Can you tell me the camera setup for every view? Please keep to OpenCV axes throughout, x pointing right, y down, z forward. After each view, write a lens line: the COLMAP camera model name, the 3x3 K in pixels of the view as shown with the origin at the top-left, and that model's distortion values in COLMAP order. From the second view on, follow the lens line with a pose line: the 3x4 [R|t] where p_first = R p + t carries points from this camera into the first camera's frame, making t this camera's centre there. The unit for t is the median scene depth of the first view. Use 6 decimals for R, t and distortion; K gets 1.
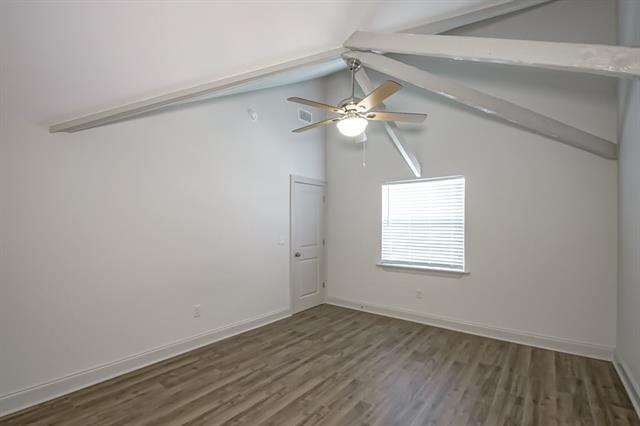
lens RADIAL K [[295.0, 0, 314.5], [0, 295.0, 220.1], [0, 0, 1]] dist [0.017214, -0.000019]
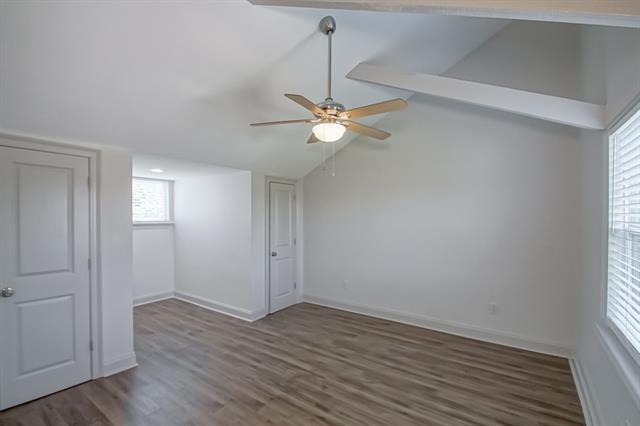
lens RADIAL K [[295.0, 0, 314.5], [0, 295.0, 220.1], [0, 0, 1]] dist [0.017214, -0.000019]
pose [[0.016493, -0.000987, -0.999863, 0.746061], [0.026815, 0.999640, -0.000544, -0.003425], [0.999504, -0.026802, 0.016514, 0.687014]]
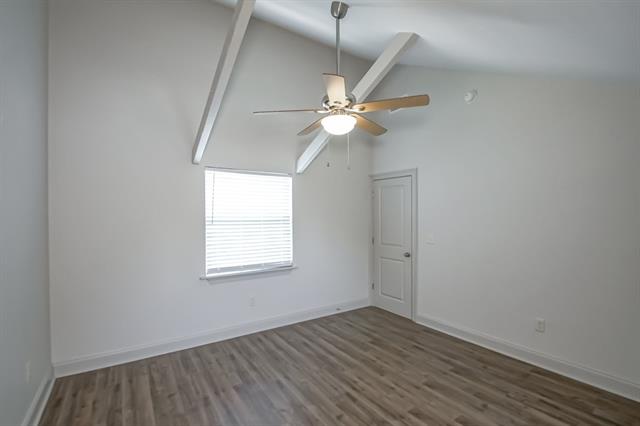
lens RADIAL K [[295.0, 0, 314.5], [0, 295.0, 220.1], [0, 0, 1]] dist [0.017214, -0.000019]
pose [[0.316412, -0.016711, 0.948475, -0.440439], [-0.021190, 0.999471, 0.024679, -0.016219], [-0.948385, -0.027907, 0.315891, 0.588861]]
